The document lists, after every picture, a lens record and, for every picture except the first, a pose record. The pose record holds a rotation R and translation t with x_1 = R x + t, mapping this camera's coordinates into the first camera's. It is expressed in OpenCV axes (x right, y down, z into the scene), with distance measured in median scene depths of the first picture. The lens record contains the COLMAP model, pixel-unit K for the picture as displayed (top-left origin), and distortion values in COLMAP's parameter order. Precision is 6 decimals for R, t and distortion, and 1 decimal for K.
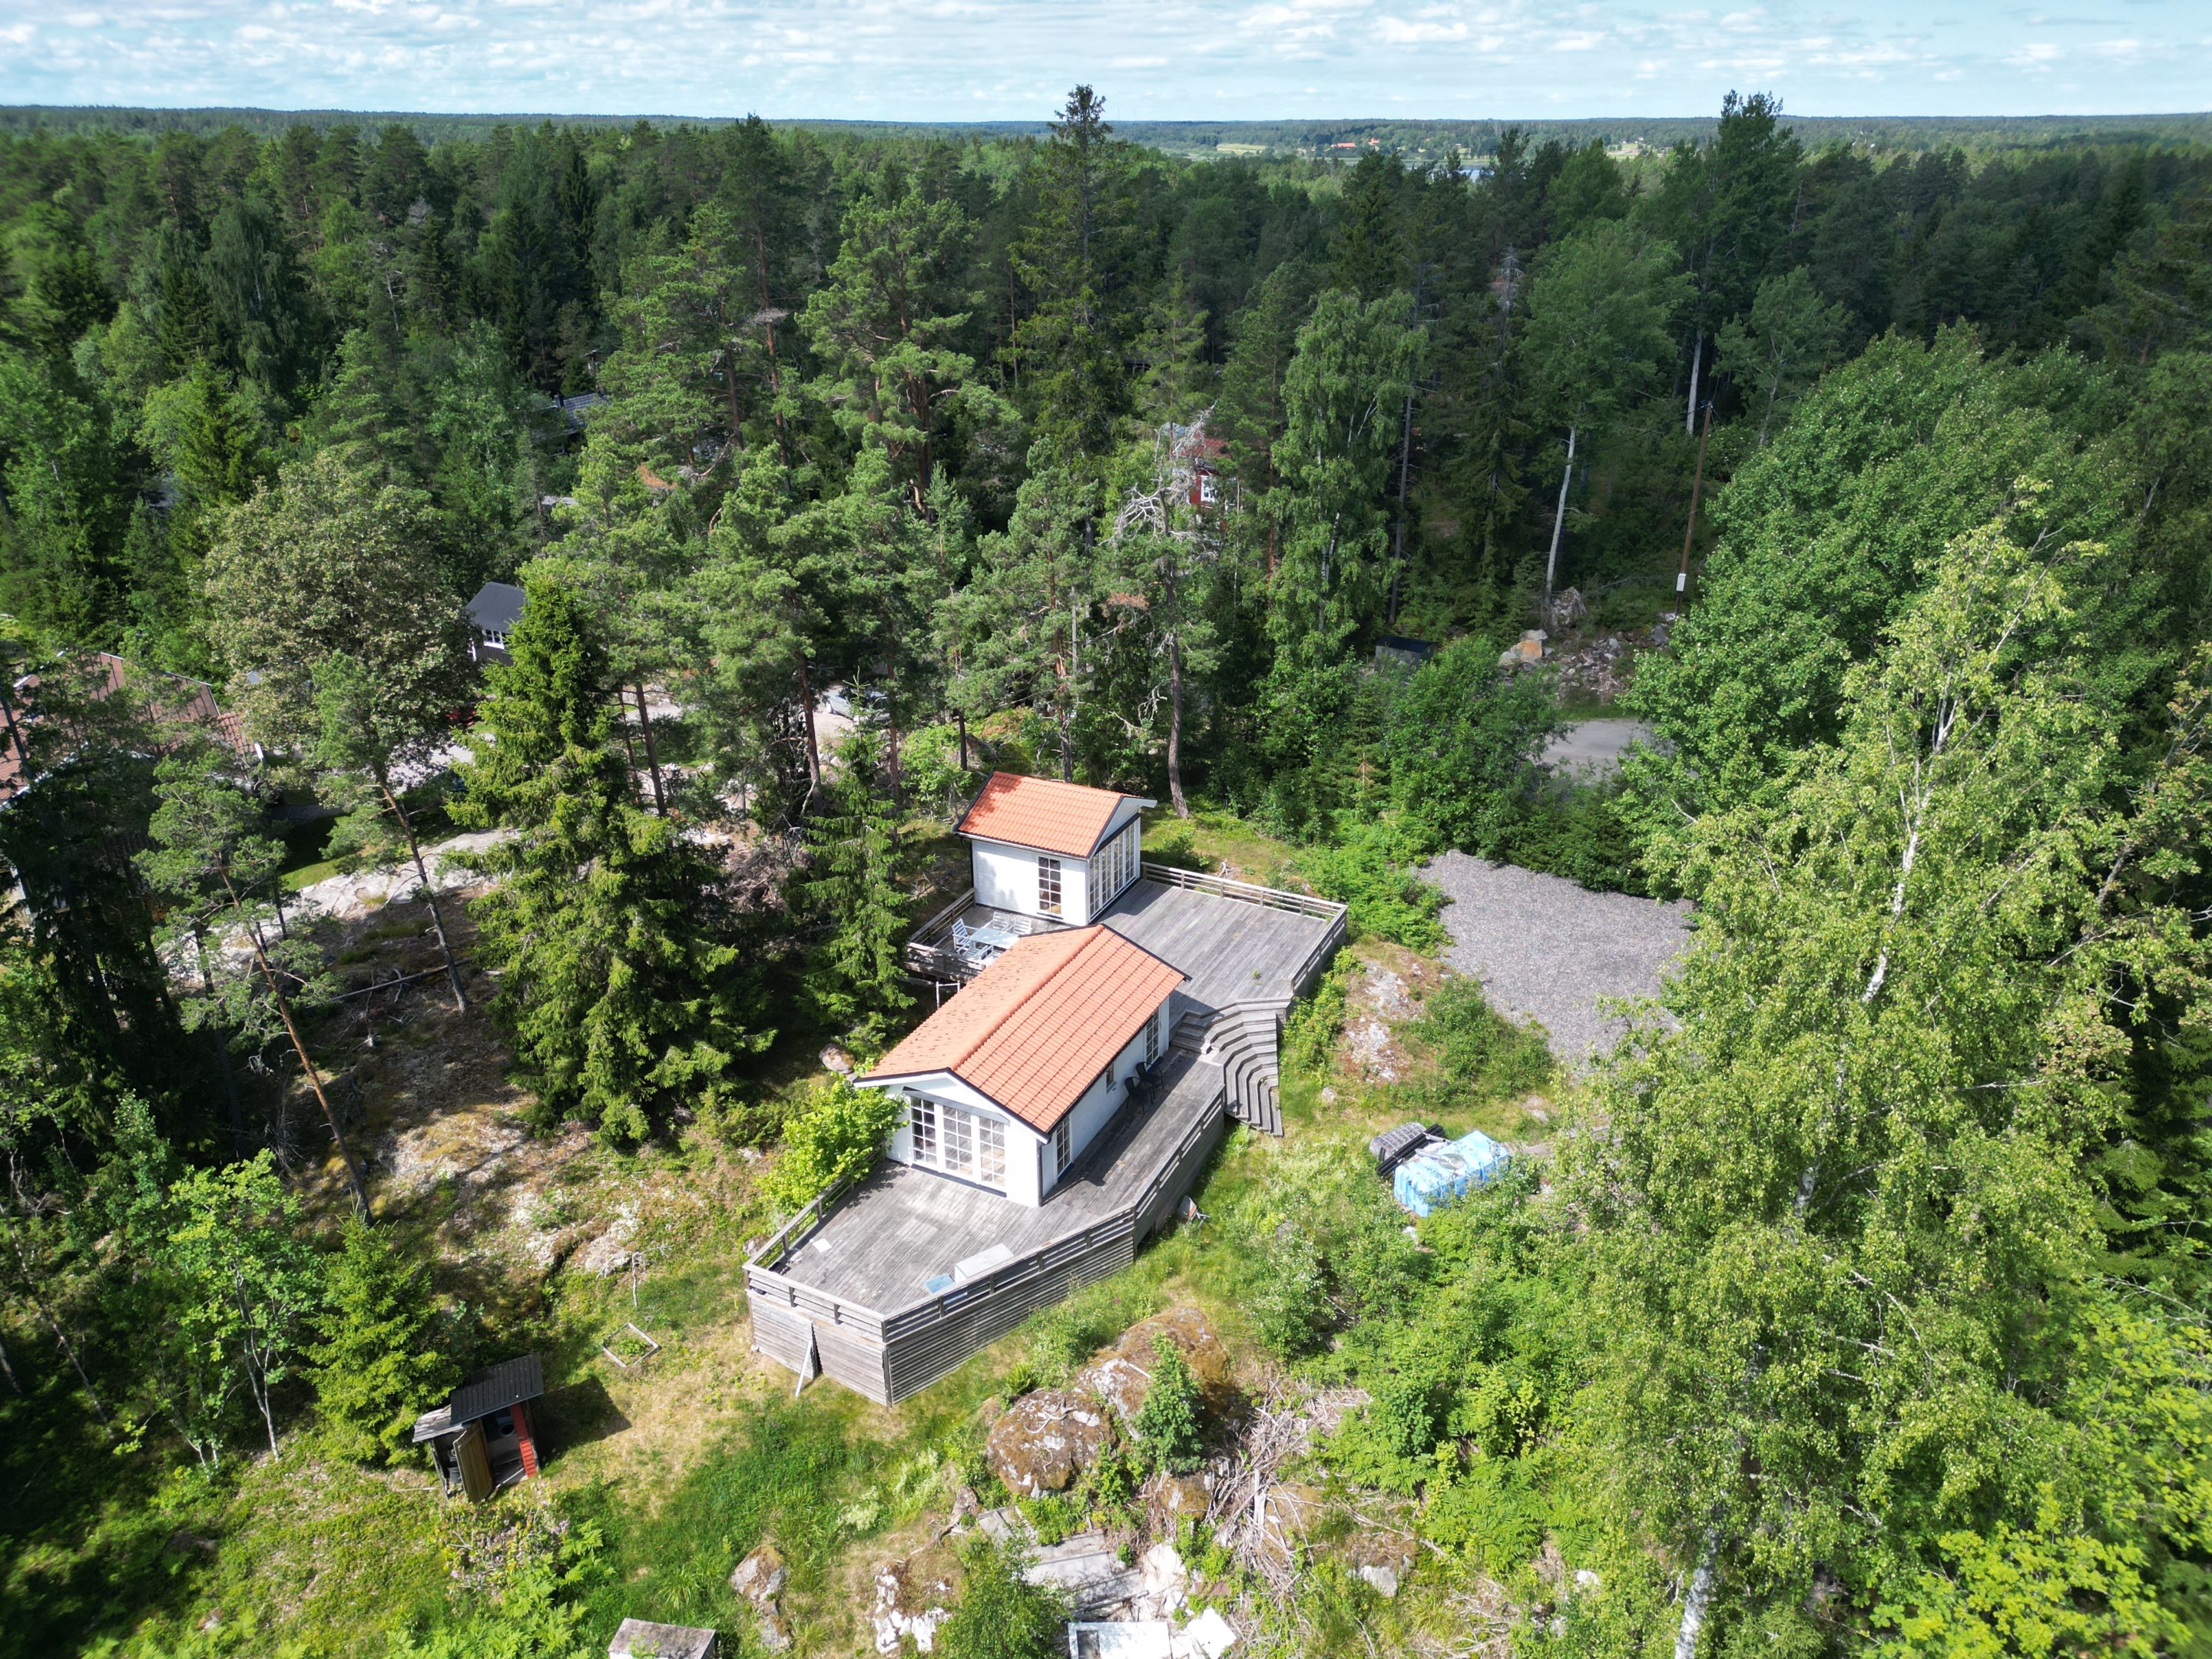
lens RADIAL K [[1527.7, 0, 1106.0], [0, 1527.7, 829.5], [0, 0, 1]] dist [0.077912, -0.076405]
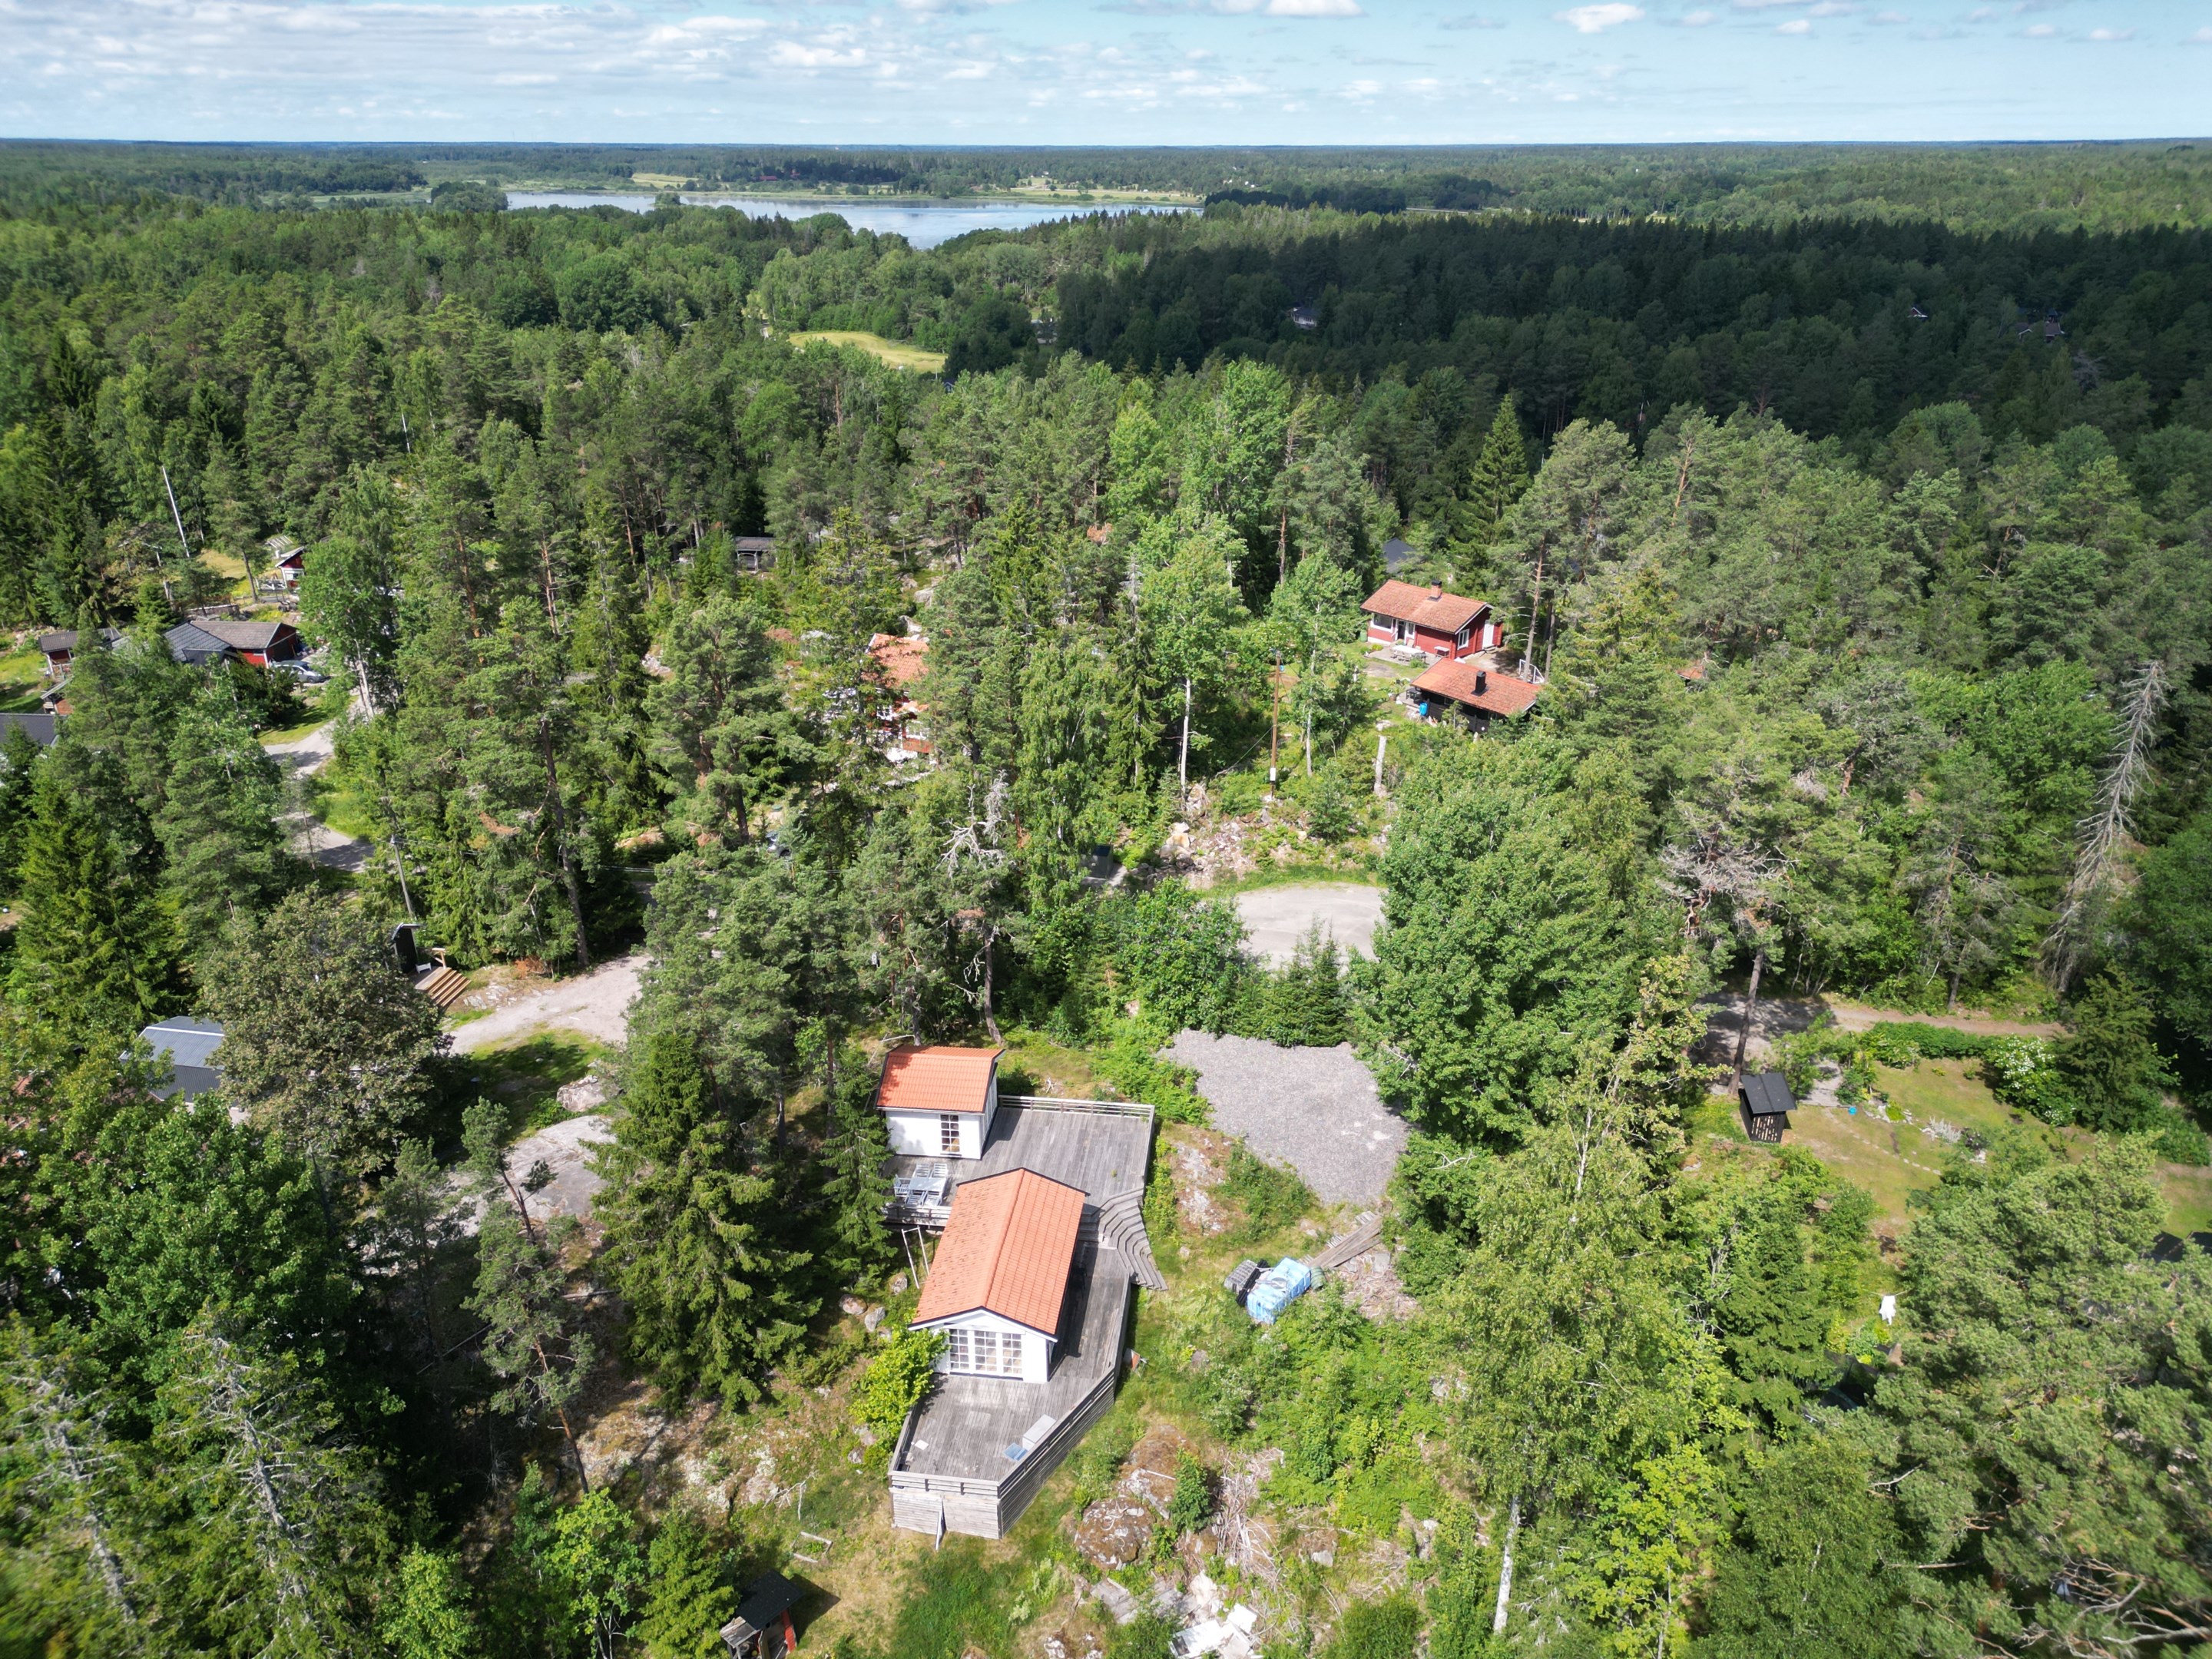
lens RADIAL K [[1545.6, 0, 1096.7], [0, 1545.6, 814.3], [0, 0, 1]] dist [0.050232, -0.058468]
pose [[0.942655, -0.134595, 0.305426, -0.375818], [0.140476, 0.990080, 0.002746, -0.292069], [-0.302766, 0.040317, 0.952212, -0.471174]]
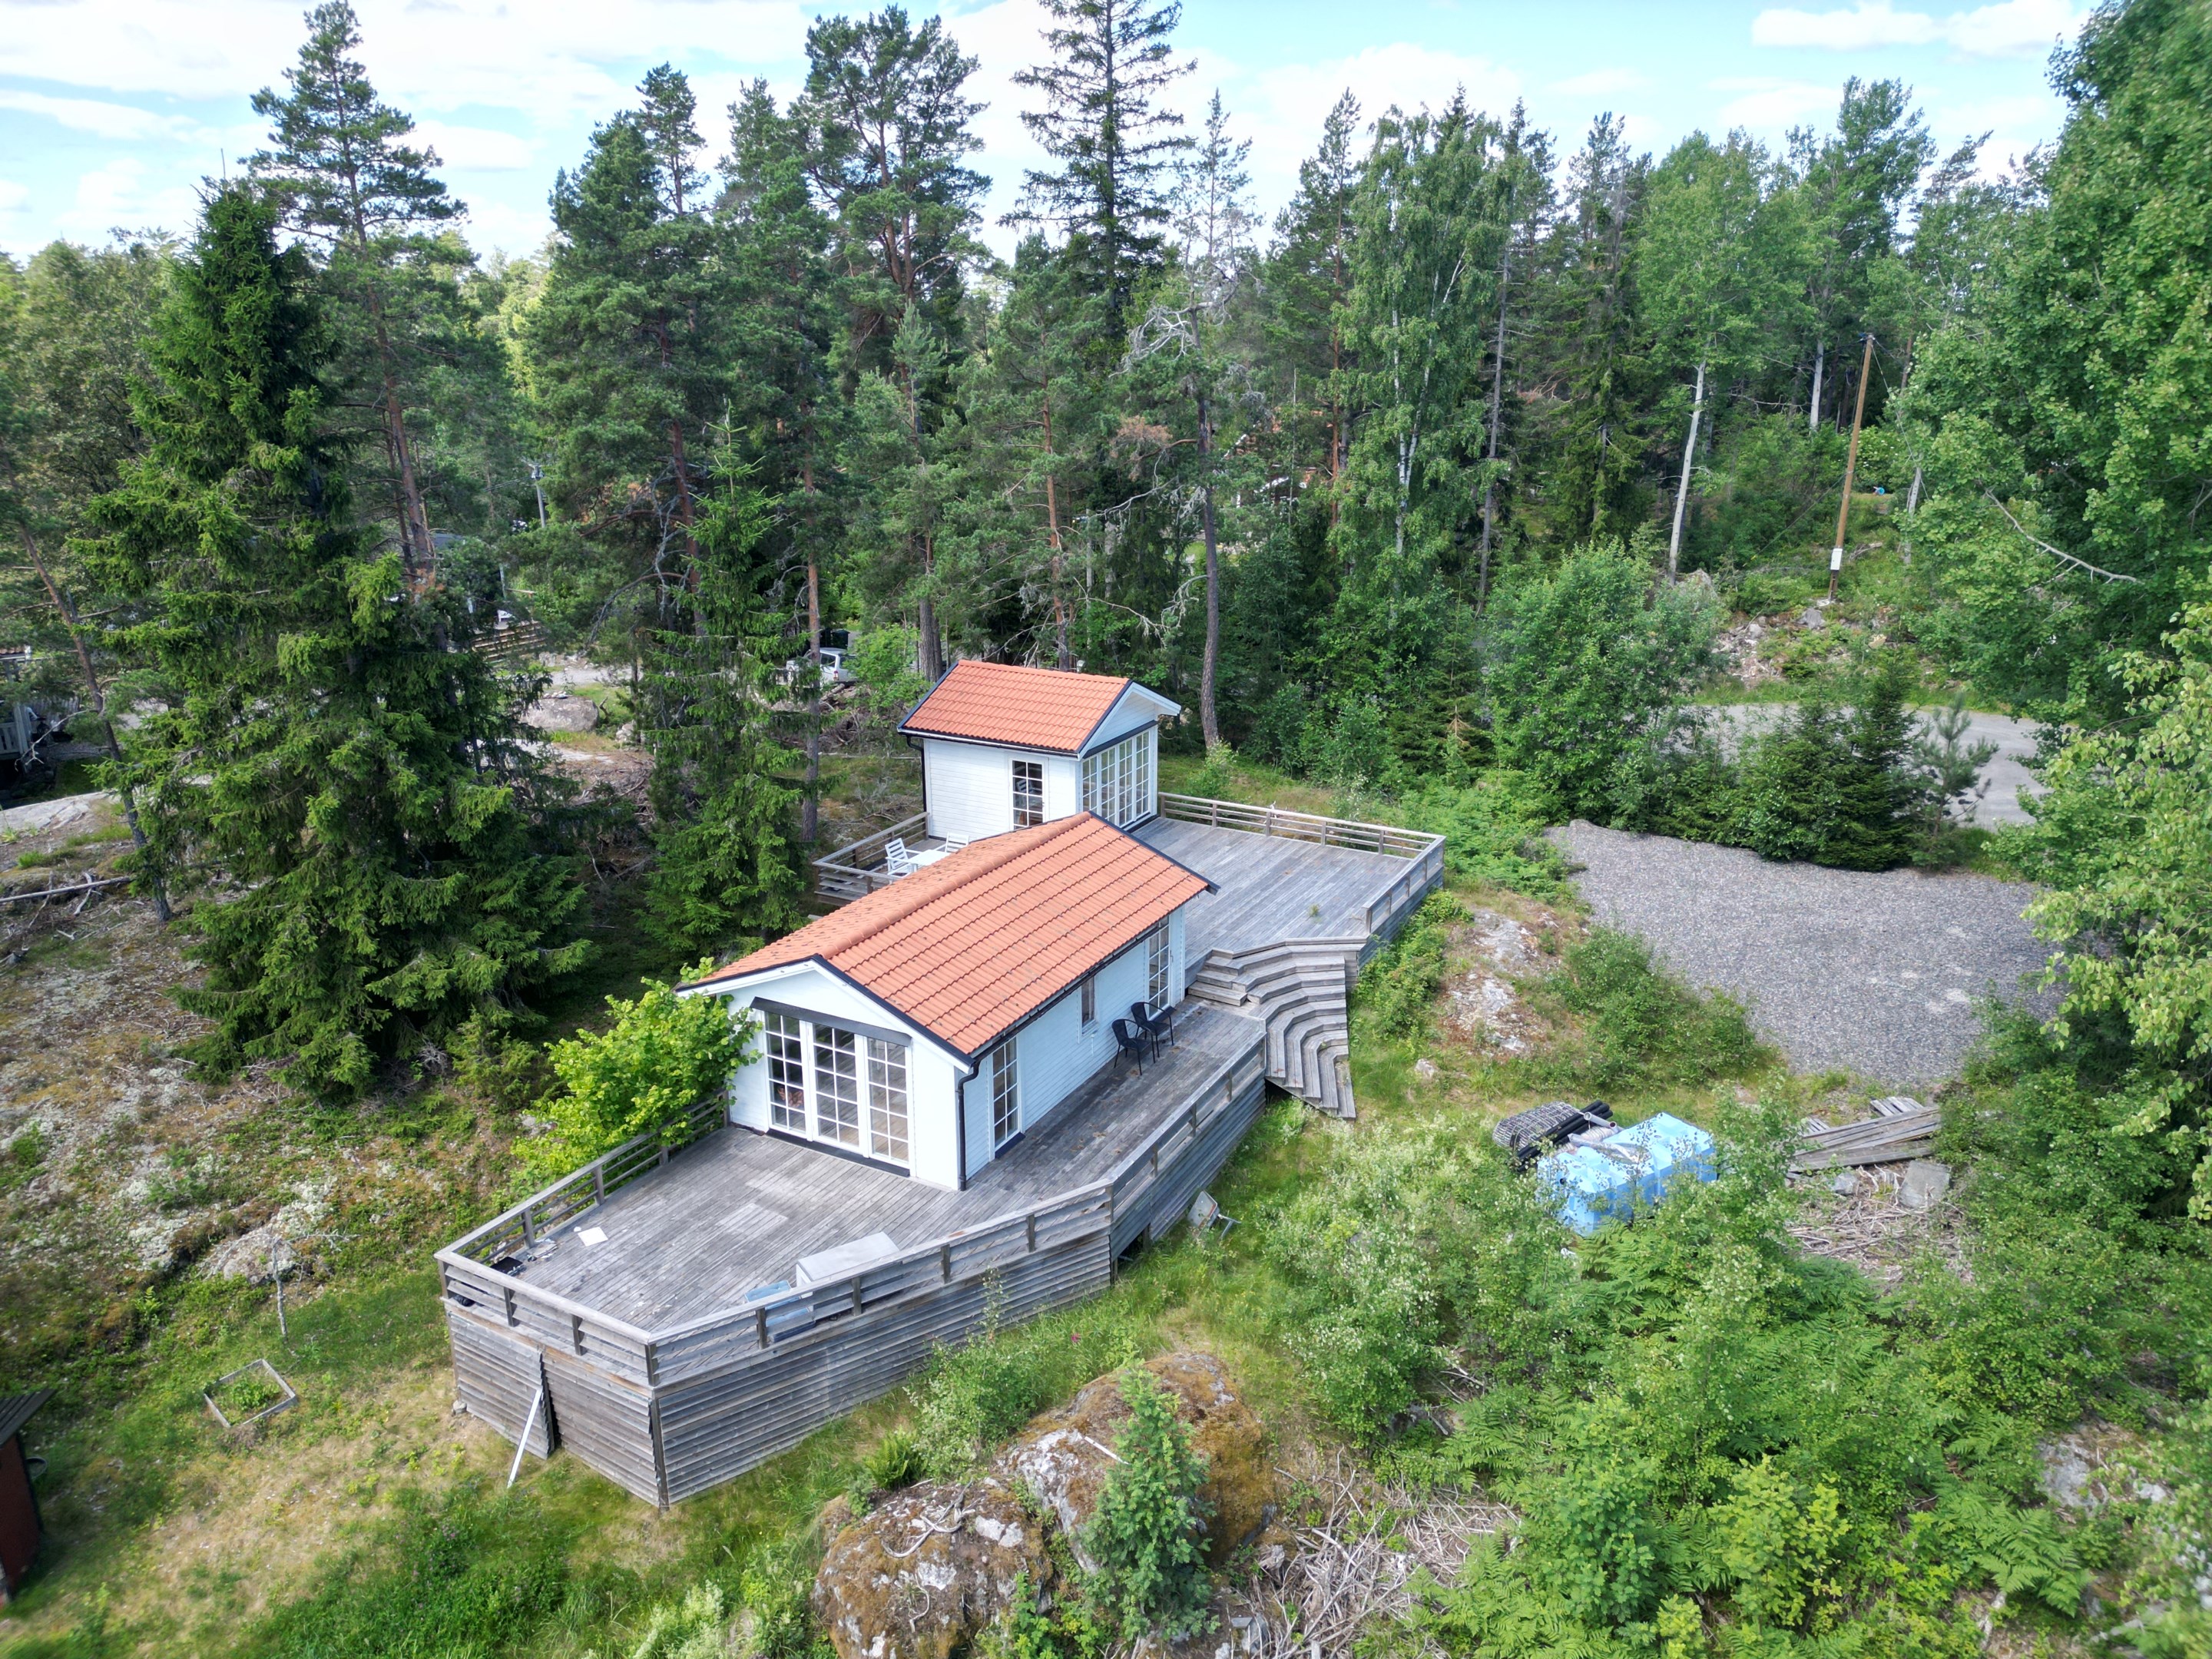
lens RADIAL K [[1527.7, 0, 1106.0], [0, 1527.7, 829.5], [0, 0, 1]] dist [0.077912, -0.076405]
pose [[0.999174, 0.014807, -0.037836, 0.034733], [-0.019060, 0.993222, -0.114656, 0.166148], [0.035882, 0.115282, 0.992685, 0.363572]]
